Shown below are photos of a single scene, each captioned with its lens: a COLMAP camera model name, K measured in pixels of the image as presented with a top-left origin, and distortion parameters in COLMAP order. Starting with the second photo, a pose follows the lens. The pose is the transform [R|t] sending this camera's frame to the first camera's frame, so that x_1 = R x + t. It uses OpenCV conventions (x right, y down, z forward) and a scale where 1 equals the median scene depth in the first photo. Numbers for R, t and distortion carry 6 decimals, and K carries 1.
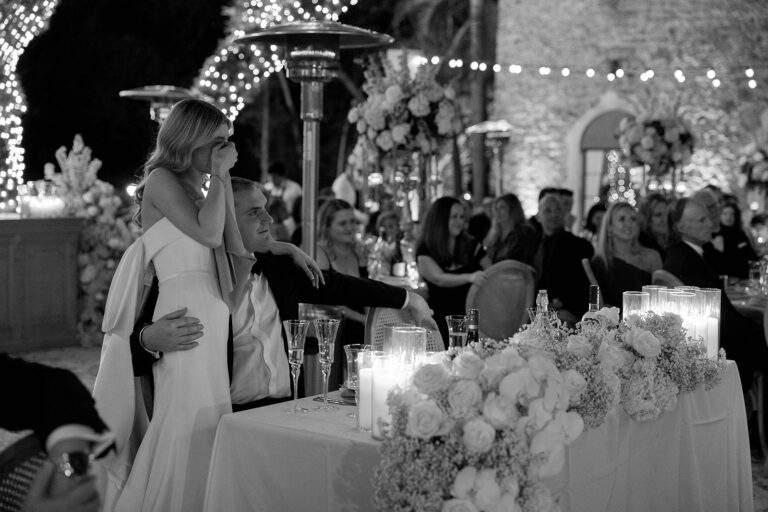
lens RADIAL K [[1223.6, 0, 384.0], [0, 1223.6, 256.0], [0, 0, 1]] dist [-0.003825, 0.029329]
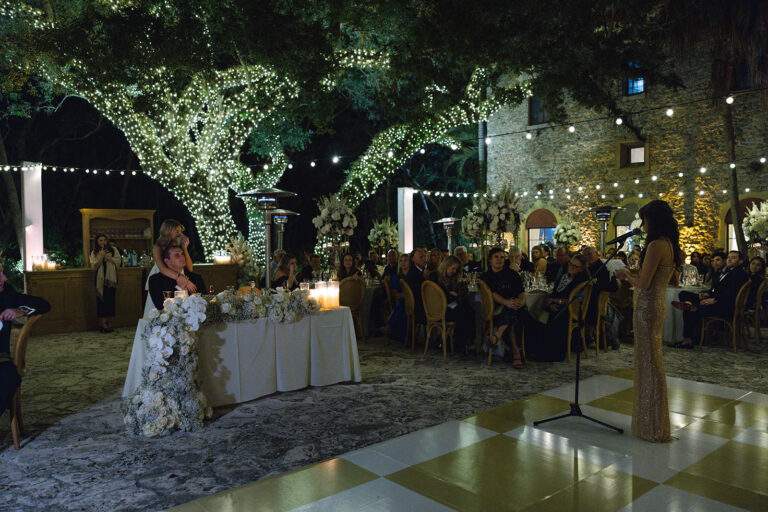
lens RADIAL K [[657.0, 0, 405.9], [0, 657.0, 257.7], [0, 0, 1]] dist [0.005566, 0.003753]
pose [[0.979382, -0.021530, -0.200866, 0.434275], [0.012421, 0.998841, -0.046500, 0.026229], [0.201634, 0.043046, 0.978515, -0.280308]]
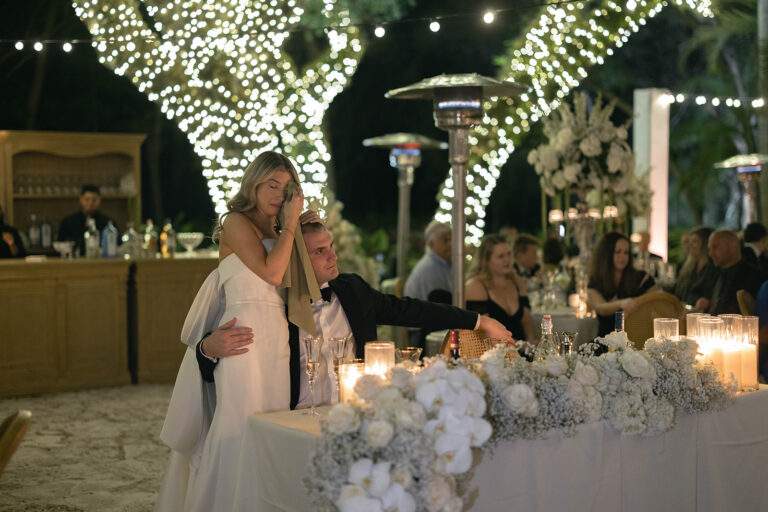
lens RADIAL K [[1194.4, 0, 384.0], [0, 1194.4, 256.0], [0, 0, 1]] dist [0.006933, 0.003090]
pose [[0.956866, -0.007621, -0.290430, 0.156780], [-0.001154, 0.999548, -0.030029, 0.003628], [0.290527, 0.029069, 0.956425, -0.041002]]
